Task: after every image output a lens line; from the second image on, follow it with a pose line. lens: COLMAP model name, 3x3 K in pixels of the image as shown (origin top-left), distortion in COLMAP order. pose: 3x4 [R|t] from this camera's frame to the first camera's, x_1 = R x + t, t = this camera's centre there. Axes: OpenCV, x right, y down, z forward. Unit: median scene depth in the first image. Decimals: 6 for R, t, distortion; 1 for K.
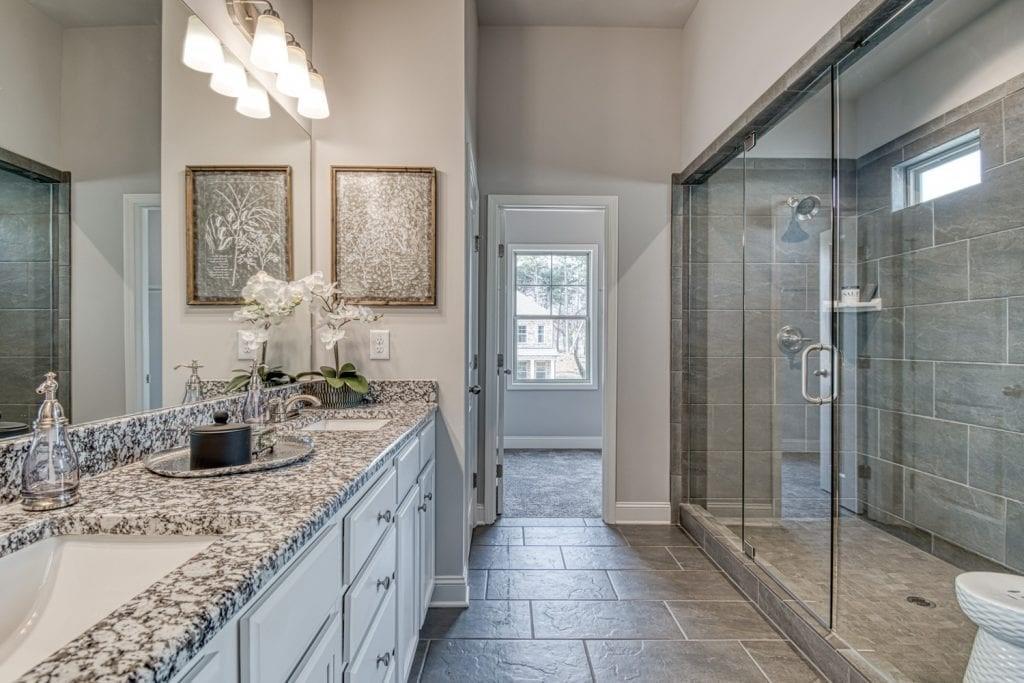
lens RADIAL K [[499.5, 0, 512.0], [0, 499.5, 341.5], [0, 0, 1]] dist [0.020730, -0.026707]
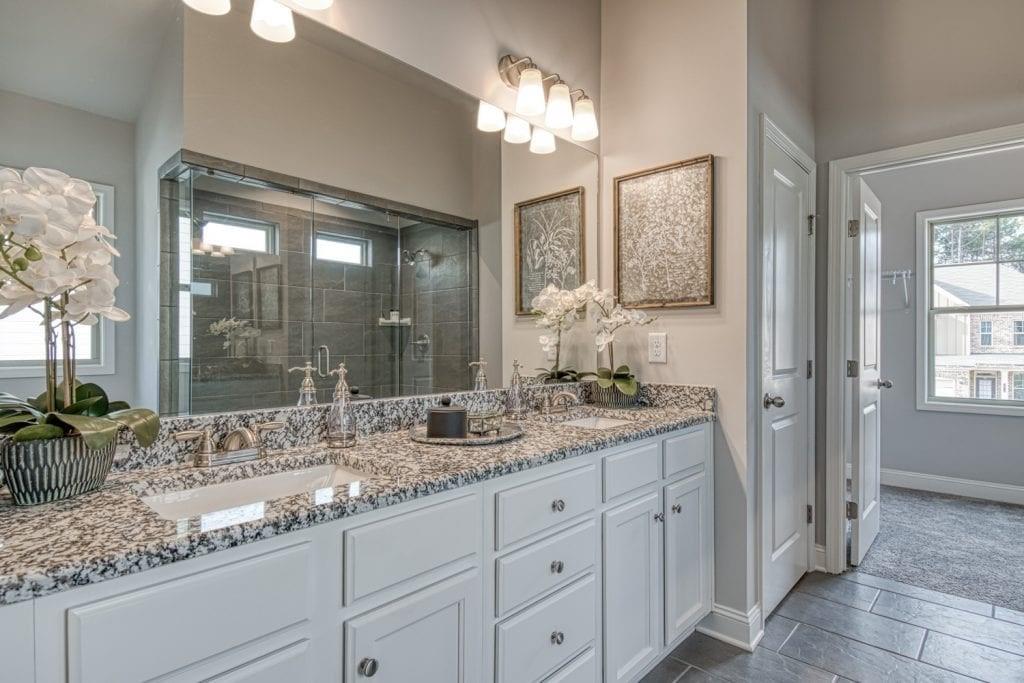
lens RADIAL K [[520.7, 0, 512.0], [0, 520.7, 341.5], [0, 0, 1]] dist [0.031105, -0.025394]
pose [[0.721943, -0.004561, -0.691938, 0.242393], [0.000425, 0.999981, -0.006149, 0.000416], [0.691953, 0.004145, 0.721931, 0.058112]]
